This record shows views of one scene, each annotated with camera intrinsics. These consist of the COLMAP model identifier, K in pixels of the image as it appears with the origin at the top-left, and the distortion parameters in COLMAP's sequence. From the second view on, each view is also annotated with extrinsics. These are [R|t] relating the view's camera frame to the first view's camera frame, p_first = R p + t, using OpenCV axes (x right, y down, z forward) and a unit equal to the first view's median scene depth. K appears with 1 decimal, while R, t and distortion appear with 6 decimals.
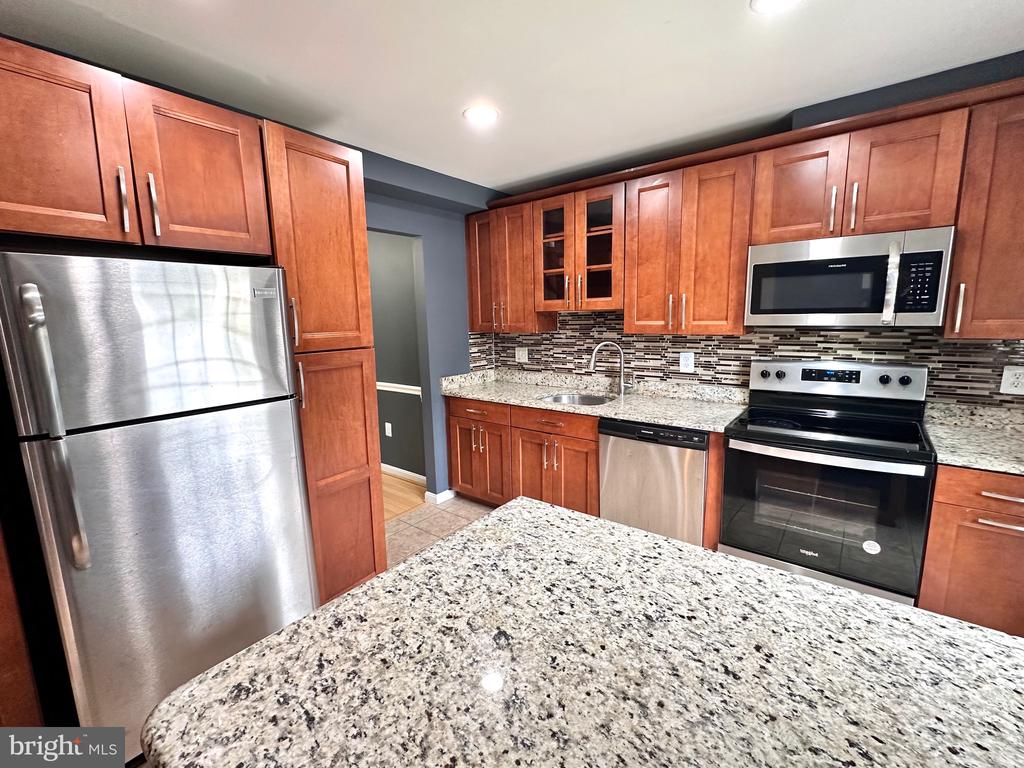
lens RADIAL K [[443.0, 0, 512.6], [0, 443.0, 383.8], [0, 0, 1]] dist [-0.001055, 0.000296]
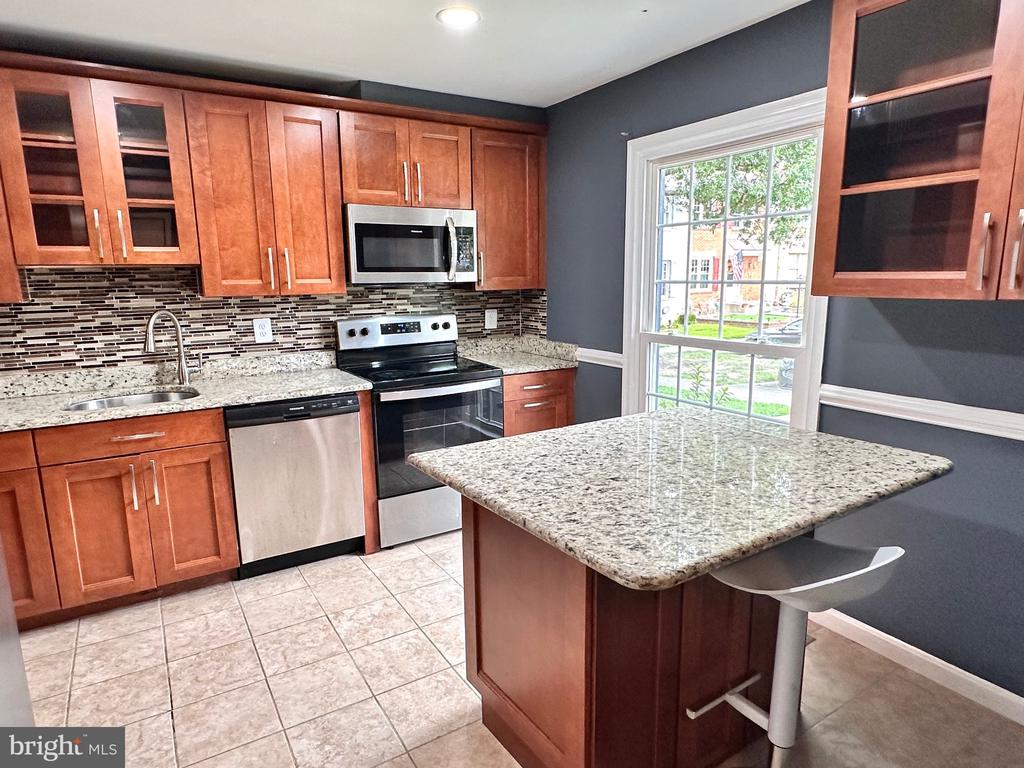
lens RADIAL K [[614.0, 0, 511.3], [0, 614.0, 391.4], [0, 0, 1]] dist [0.002471, -0.000250]
pose [[0.333082, -0.162015, 0.928874, -0.642315], [0.149990, 0.981687, 0.117442, -0.000989], [-0.930892, 0.100204, 0.351283, 0.188702]]
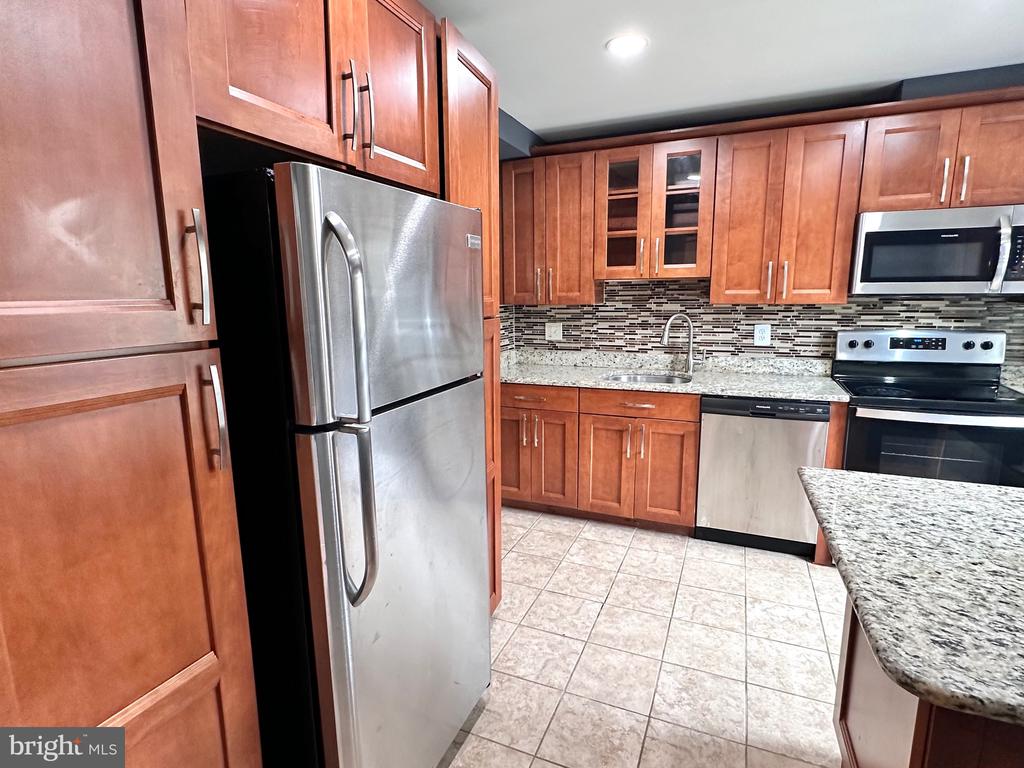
lens RADIAL K [[537.9, 0, 507.8], [0, 537.9, 387.0], [0, 0, 1]] dist [0.000161, 0.000218]
pose [[0.964174, -0.037354, 0.262629, -0.508733], [0.032592, 0.999216, 0.022466, 0.022494], [-0.263263, -0.013102, 0.964635, 0.037863]]
